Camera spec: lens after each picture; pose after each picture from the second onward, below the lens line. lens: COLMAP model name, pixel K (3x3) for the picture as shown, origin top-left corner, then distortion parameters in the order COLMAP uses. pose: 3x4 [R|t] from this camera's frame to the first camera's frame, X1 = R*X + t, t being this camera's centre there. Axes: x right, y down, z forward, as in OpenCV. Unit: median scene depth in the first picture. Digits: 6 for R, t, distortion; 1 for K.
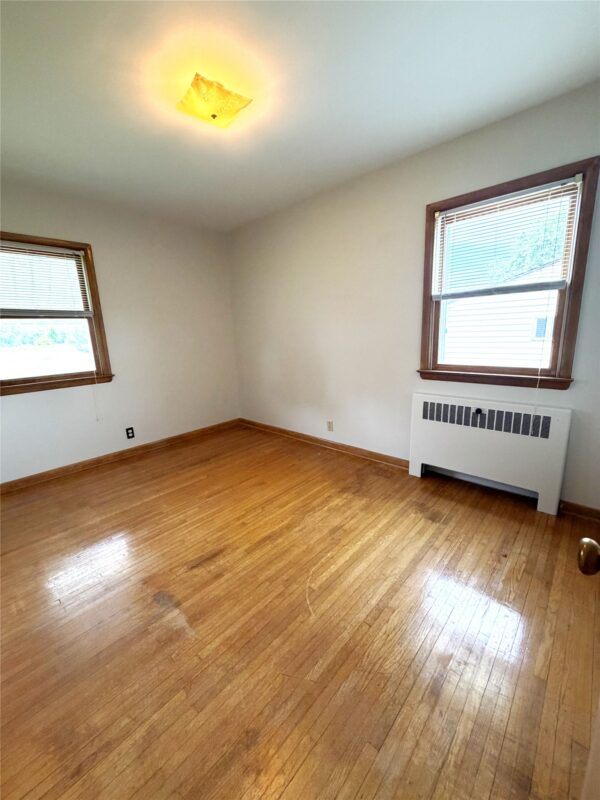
lens RADIAL K [[316.9, 0, 300.0], [0, 316.9, 400.0], [0, 0, 1]] dist [0.000467, 0.003970]
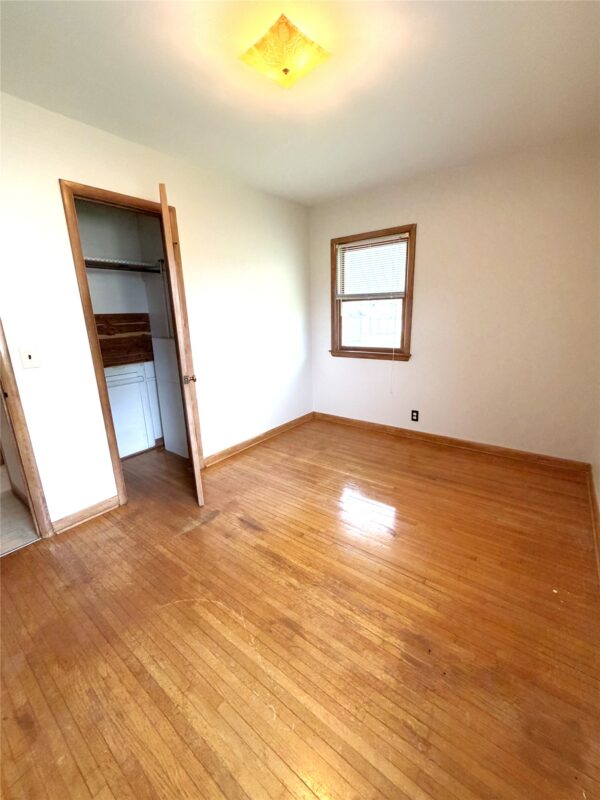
lens RADIAL K [[326.3, 0, 300.0], [0, 326.3, 400.0], [0, 0, 1]] dist [-0.000385, 0.000321]
pose [[0.096171, 0.291424, -0.951747, 0.580364], [-0.191601, 0.943717, 0.269604, -0.224108], [0.976750, 0.156428, 0.146596, 0.750996]]
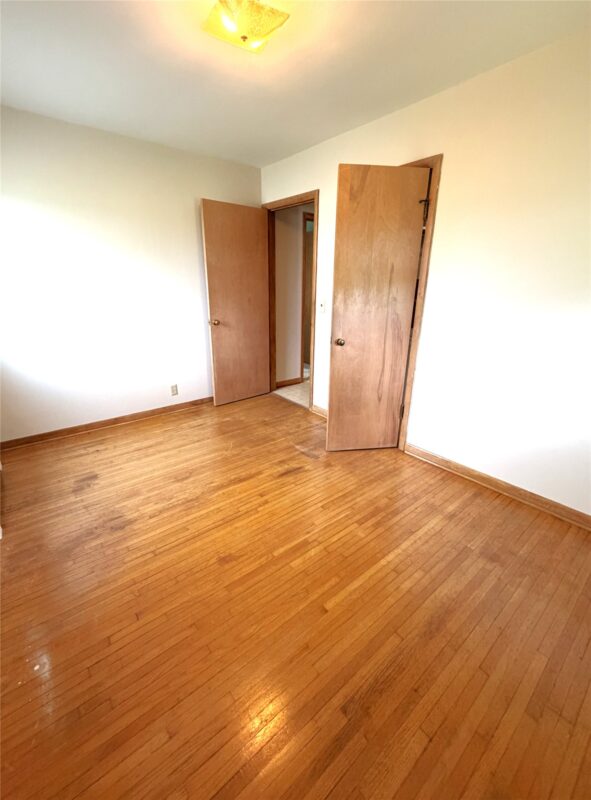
lens RADIAL K [[342.0, 0, 295.5], [0, 342.0, 400.0], [0, 0, 1]] dist [0.001222, 0.000019]
pose [[-0.990147, -0.012175, 0.139503, -0.406898], [0.062740, 0.852063, 0.519666, -0.394395], [-0.125192, 0.523298, -0.842903, 1.642168]]
